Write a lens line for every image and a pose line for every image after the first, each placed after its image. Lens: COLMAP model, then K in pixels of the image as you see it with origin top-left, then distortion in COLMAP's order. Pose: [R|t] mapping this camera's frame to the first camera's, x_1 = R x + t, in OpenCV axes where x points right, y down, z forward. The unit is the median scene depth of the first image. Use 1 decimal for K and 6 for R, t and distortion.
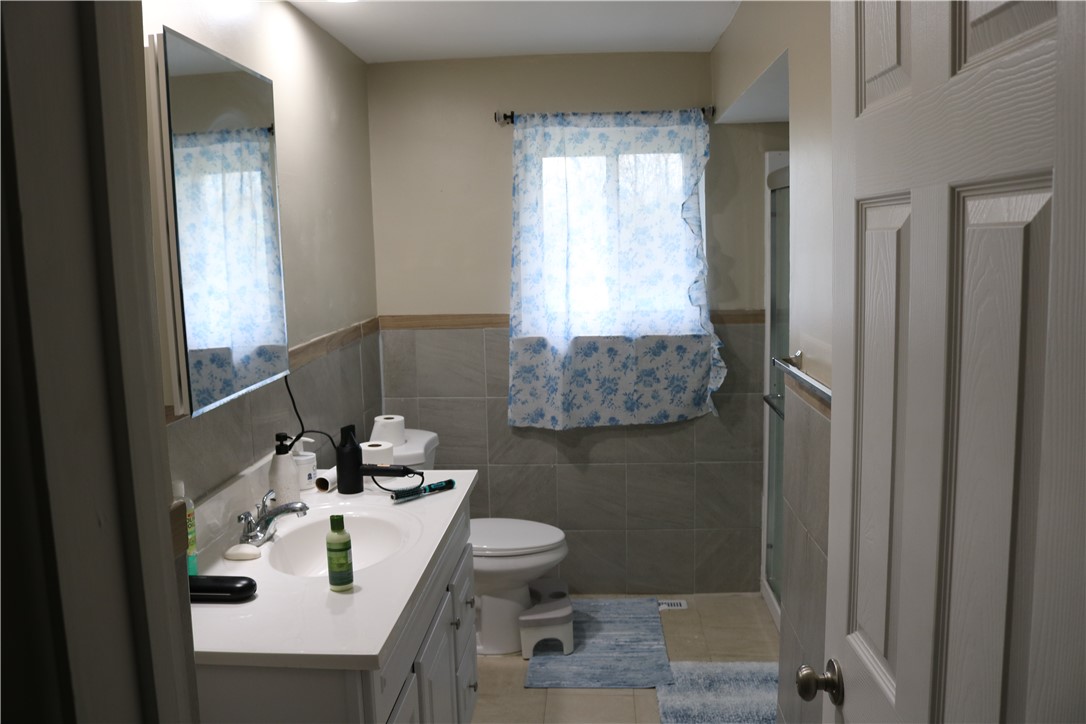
lens RADIAL K [[897.6, 0, 543.0], [0, 897.6, 362.0], [0, 0, 1]] dist [-0.155837, 0.129660]
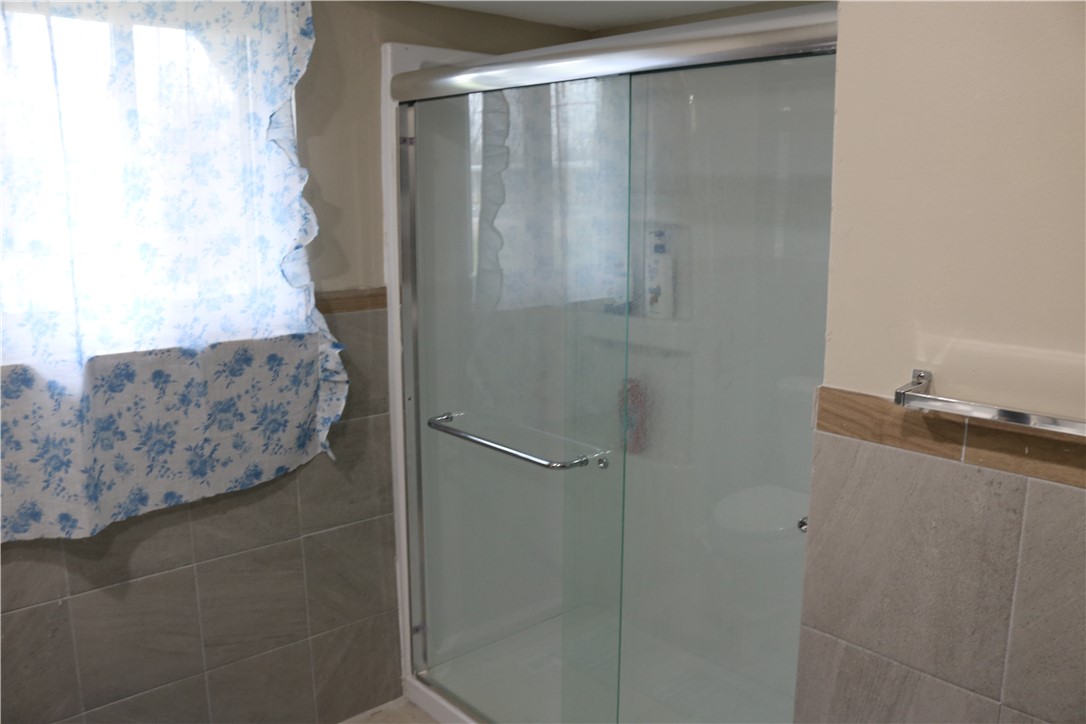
lens RADIAL K [[897.6, 0, 543.0], [0, 897.6, 362.0], [0, 0, 1]] dist [-0.155837, 0.129660]
pose [[0.700331, -0.105443, 0.705987, -0.139006], [0.074479, 0.994425, 0.074640, -0.043943], [-0.709922, 0.000309, 0.704281, 0.449735]]
